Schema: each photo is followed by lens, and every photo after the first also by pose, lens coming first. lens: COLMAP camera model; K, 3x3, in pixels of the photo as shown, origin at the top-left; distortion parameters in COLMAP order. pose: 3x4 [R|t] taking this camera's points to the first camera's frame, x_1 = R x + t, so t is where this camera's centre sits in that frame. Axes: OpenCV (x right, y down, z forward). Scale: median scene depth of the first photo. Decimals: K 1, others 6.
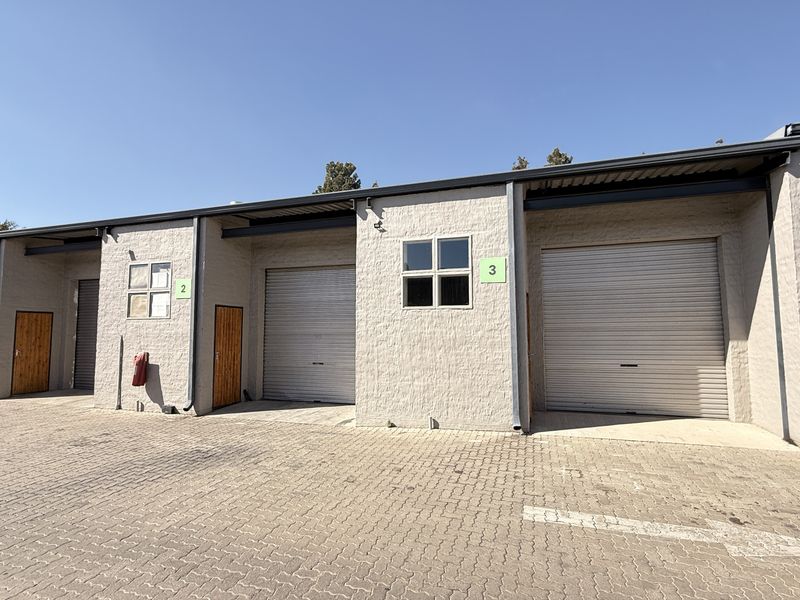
lens RADIAL K [[426.3, 0, 396.3], [0, 426.3, 297.2], [0, 0, 1]] dist [-0.000010, 0.000413]
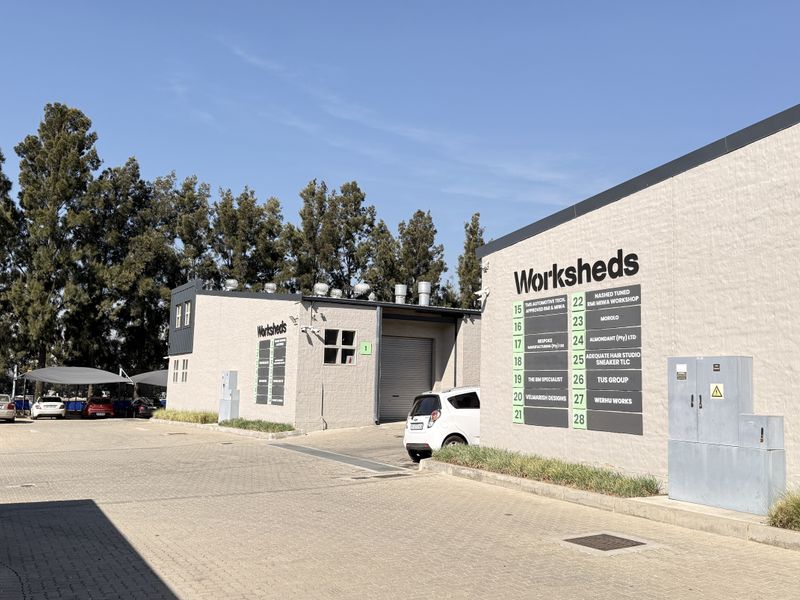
lens RADIAL K [[741.6, 0, 400.0], [0, 741.6, 300.0], [0, 0, 1]] dist [0.159148, -0.313157]
pose [[0.677642, 0.095775, 0.729129, -2.228310], [-0.082947, 0.995110, -0.053623, -0.110873], [-0.730699, -0.024142, 0.682272, -1.526565]]
